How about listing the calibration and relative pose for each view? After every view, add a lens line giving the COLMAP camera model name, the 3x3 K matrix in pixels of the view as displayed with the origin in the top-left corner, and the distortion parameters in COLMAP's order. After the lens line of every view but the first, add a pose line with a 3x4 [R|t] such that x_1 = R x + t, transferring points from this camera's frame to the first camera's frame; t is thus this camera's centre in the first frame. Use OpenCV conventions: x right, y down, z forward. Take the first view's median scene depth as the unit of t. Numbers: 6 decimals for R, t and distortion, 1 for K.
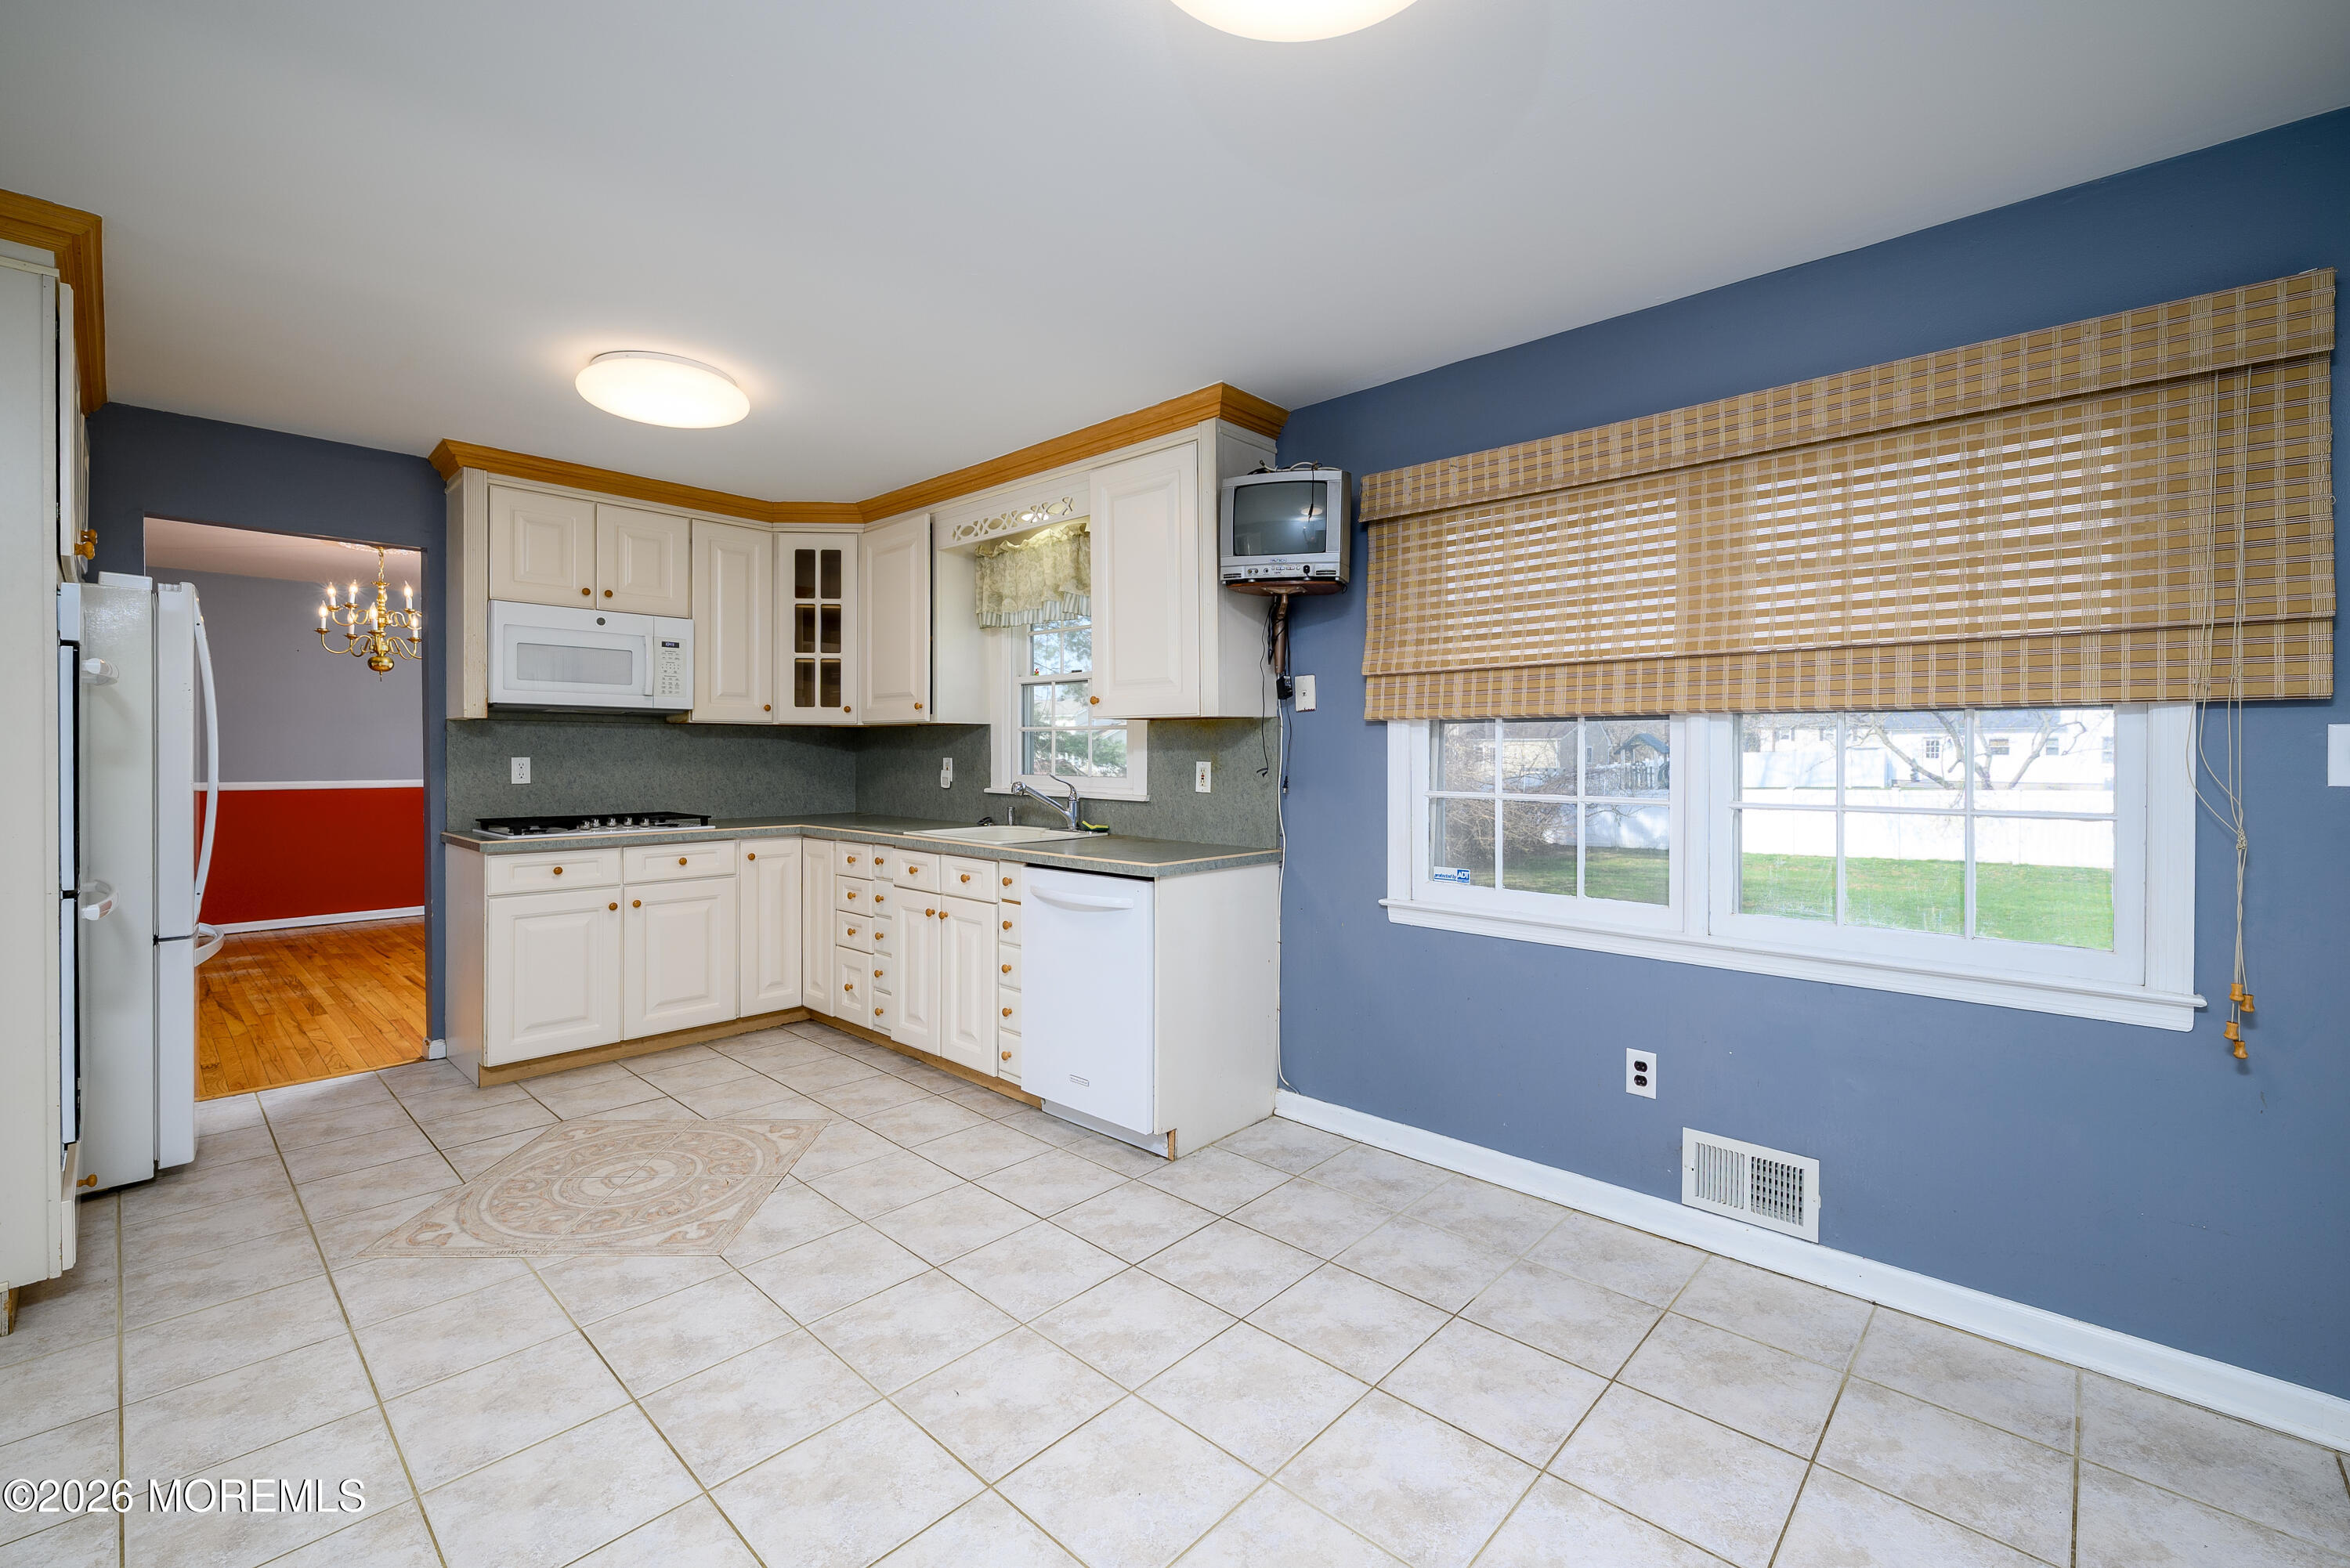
lens RADIAL K [[996.7, 0, 1167.3], [0, 996.7, 754.0], [0, 0, 1]] dist [0.000917, -0.000450]
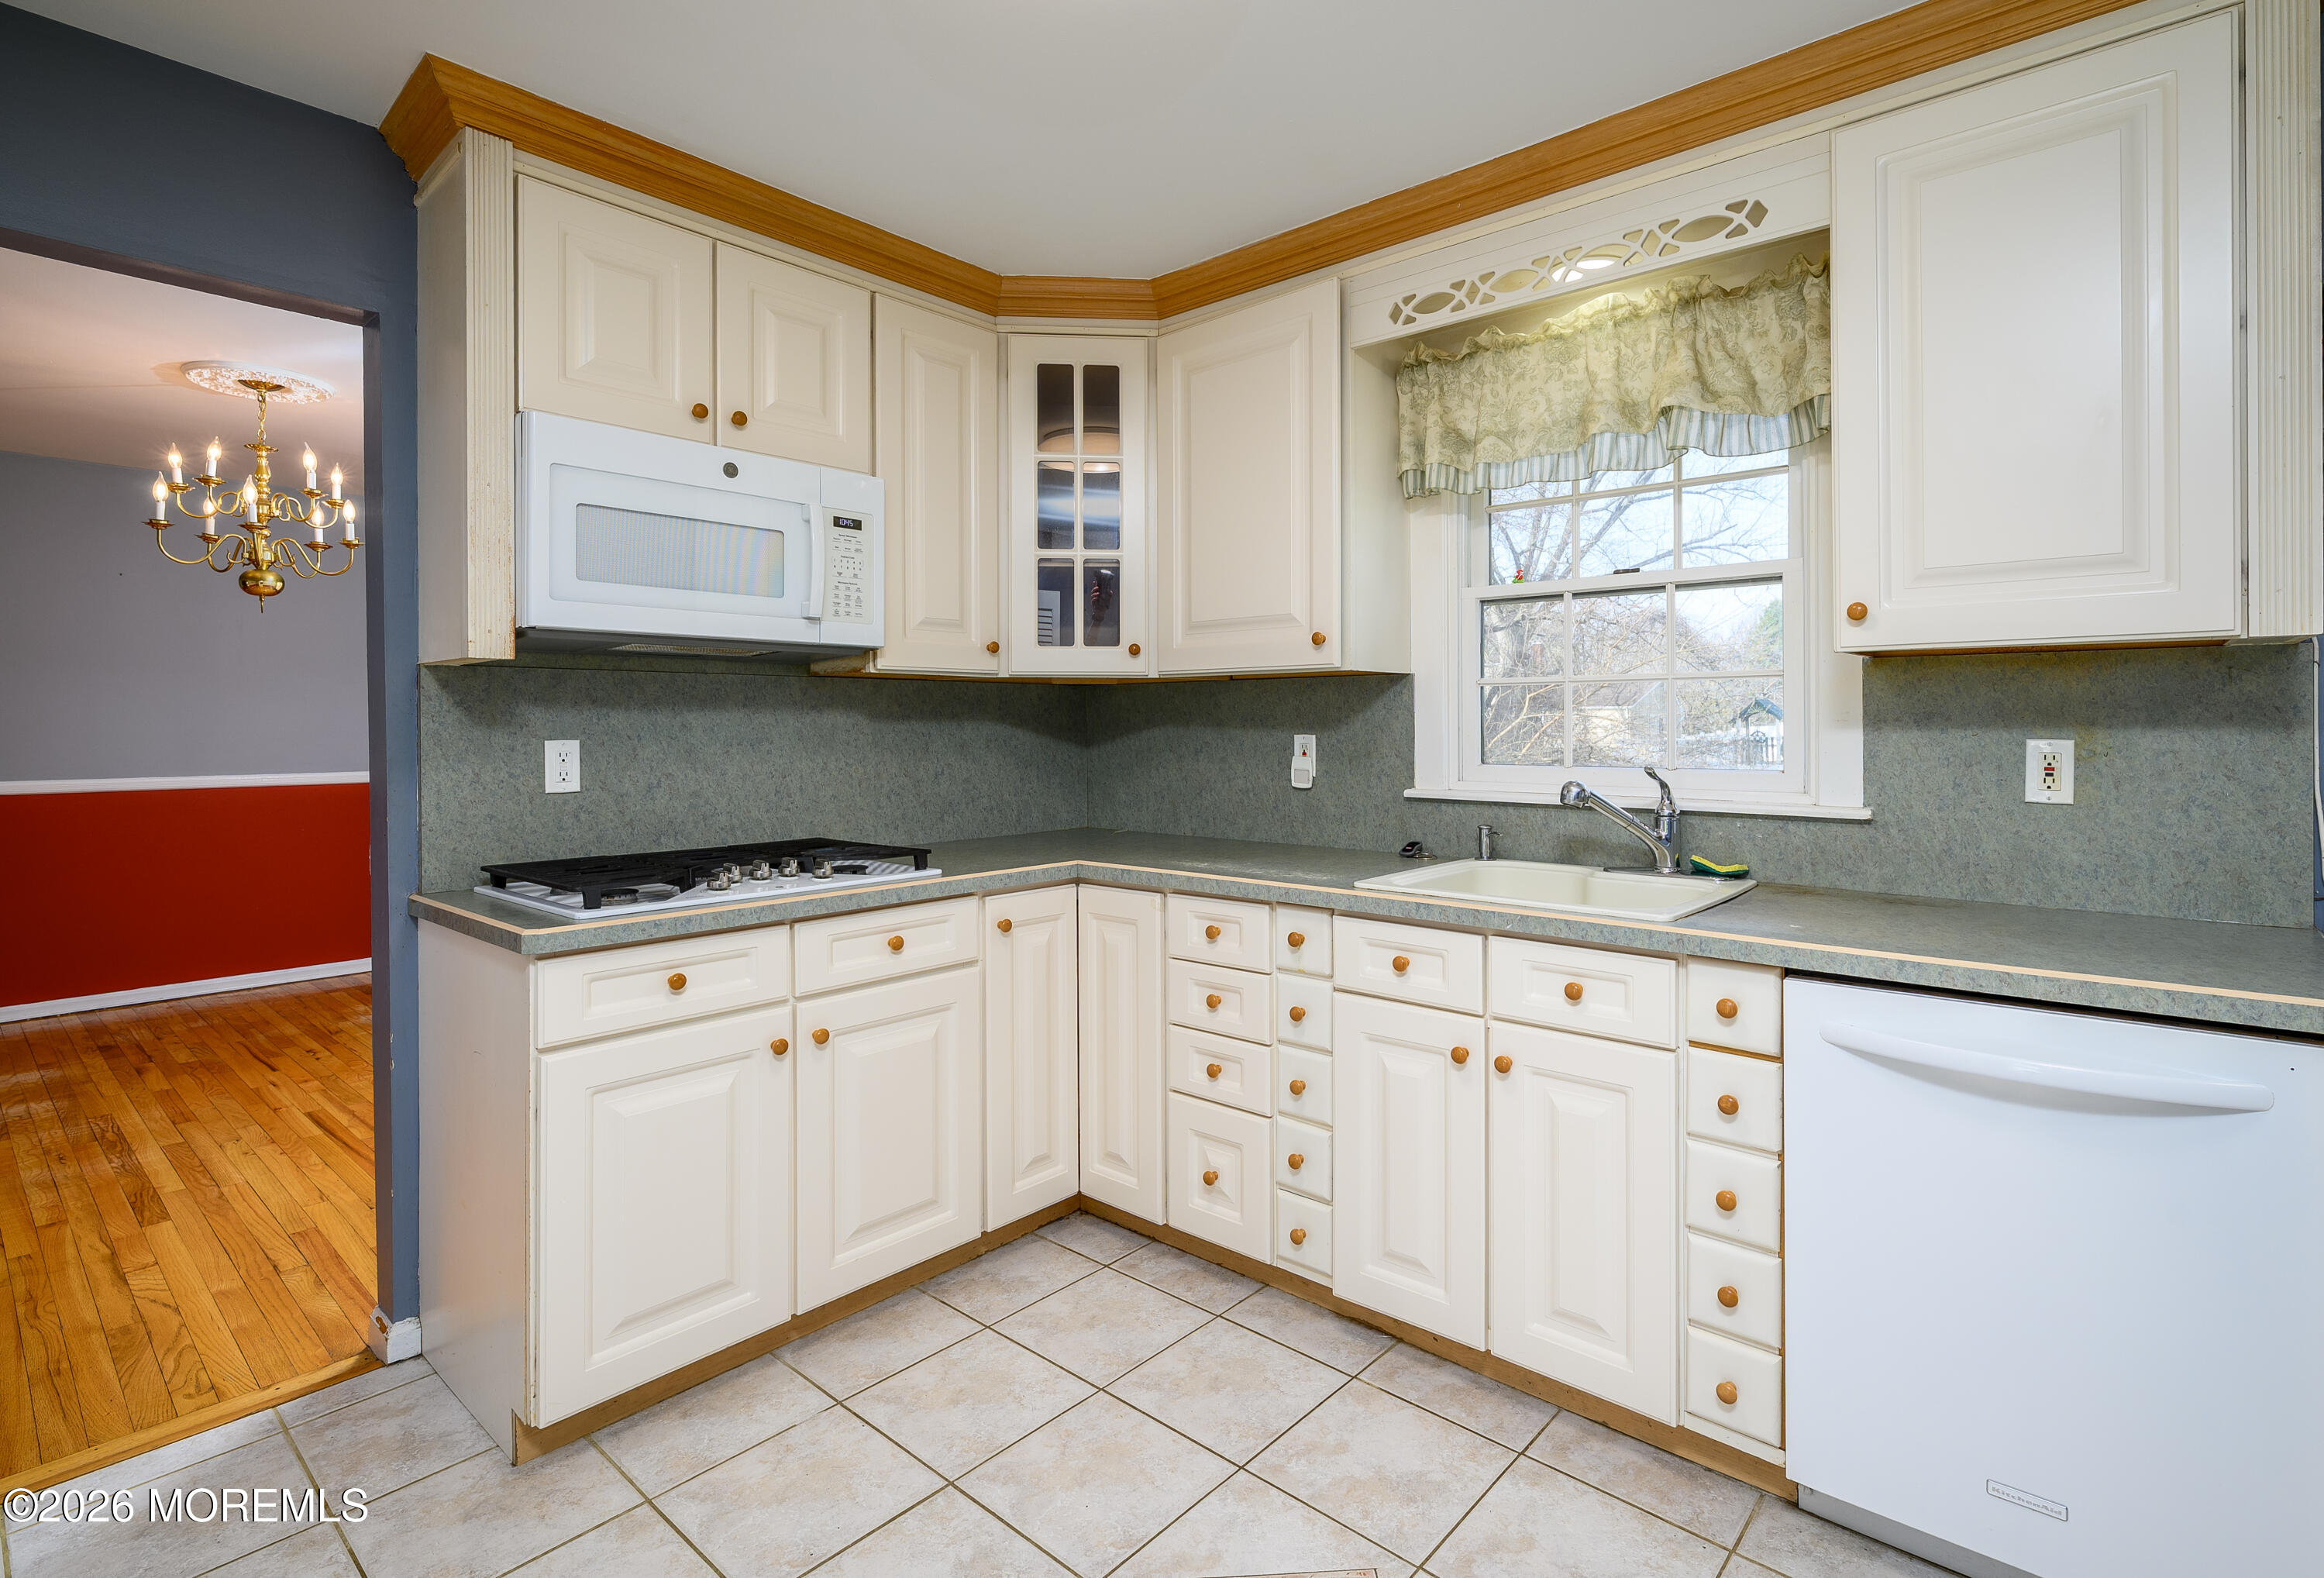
lens RADIAL K [[1124.5, 0, 1206.9], [0, 1124.5, 722.4], [0, 0, 1]] dist [-0.003861, 0.002088]
pose [[0.998909, -0.007182, 0.046134, -0.346584], [0.007370, 0.999965, -0.003918, -0.001454], [-0.046104, 0.004254, 0.998928, 0.412307]]
